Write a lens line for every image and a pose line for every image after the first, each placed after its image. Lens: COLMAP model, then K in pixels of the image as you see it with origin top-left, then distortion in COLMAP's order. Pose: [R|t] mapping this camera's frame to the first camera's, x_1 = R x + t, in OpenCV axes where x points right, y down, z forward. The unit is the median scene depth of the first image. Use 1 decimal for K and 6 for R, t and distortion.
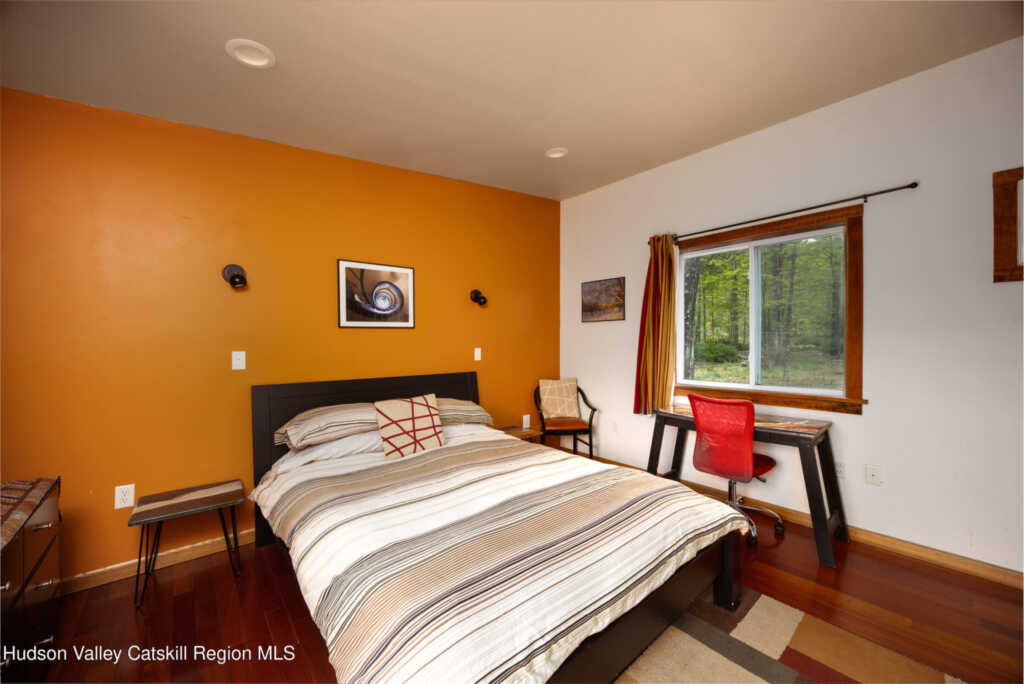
lens RADIAL K [[391.5, 0, 512.0], [0, 391.5, 342.0], [0, 0, 1]] dist [0.000118, 0.000022]
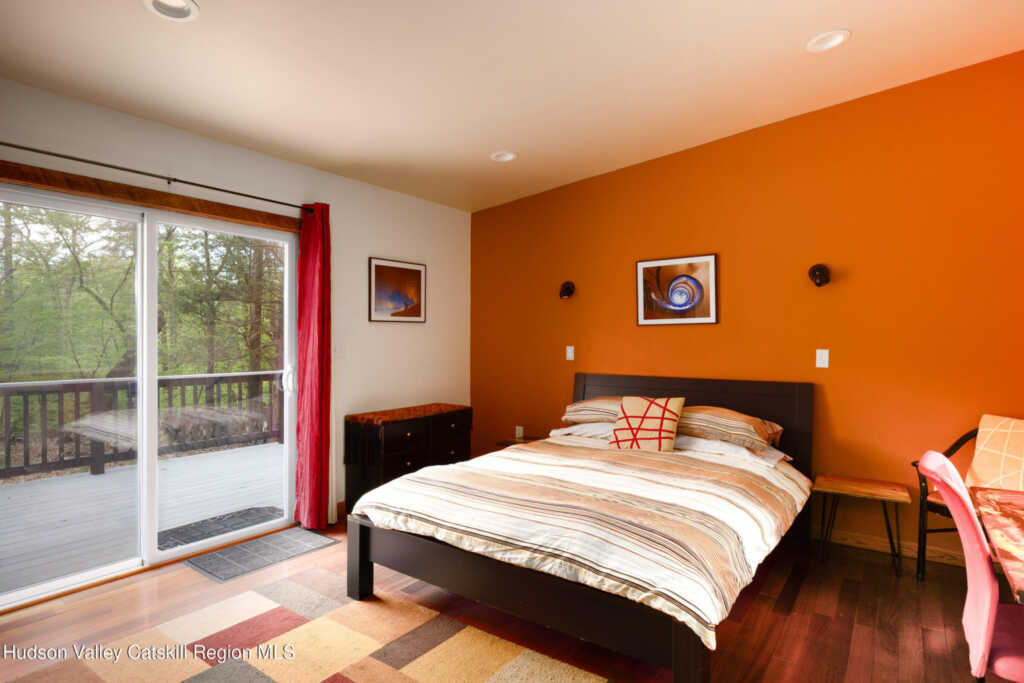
lens RADIAL K [[550.9, 0, 512.0], [0, 550.9, 341.5], [0, 0, 1]] dist [0.024268, 0.000165]
pose [[0.237000, 0.010836, -0.971449, 0.894145], [-0.001483, 0.999941, 0.010792, -0.009889], [0.971509, -0.001117, 0.237002, 0.302415]]
